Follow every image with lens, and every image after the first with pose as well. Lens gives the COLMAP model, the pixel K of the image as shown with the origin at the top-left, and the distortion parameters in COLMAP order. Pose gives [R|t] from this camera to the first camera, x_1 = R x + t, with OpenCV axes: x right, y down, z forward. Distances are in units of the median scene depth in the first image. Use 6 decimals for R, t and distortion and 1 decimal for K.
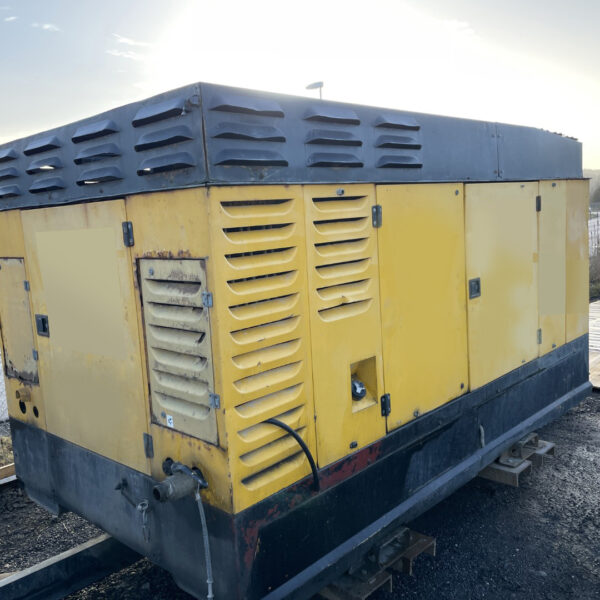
lens RADIAL K [[594.8, 0, 300.0], [0, 594.8, 300.0], [0, 0, 1]] dist [0.127916, -0.014327]
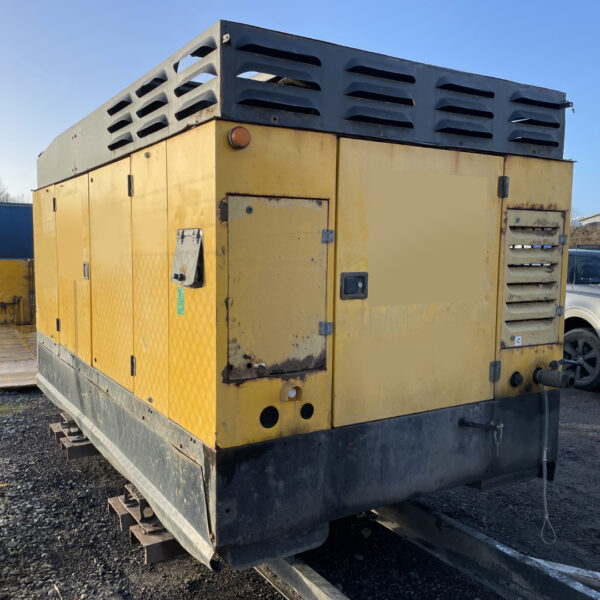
lens RADIAL K [[594.8, 0, 300.0], [0, 594.8, 300.0], [0, 0, 1]] dist [0.127916, -0.014327]
pose [[0.235783, -0.026815, 0.971436, -1.039327], [0.106370, 0.994325, 0.001629, 0.044536], [-0.965967, 0.102948, 0.237297, 0.760786]]
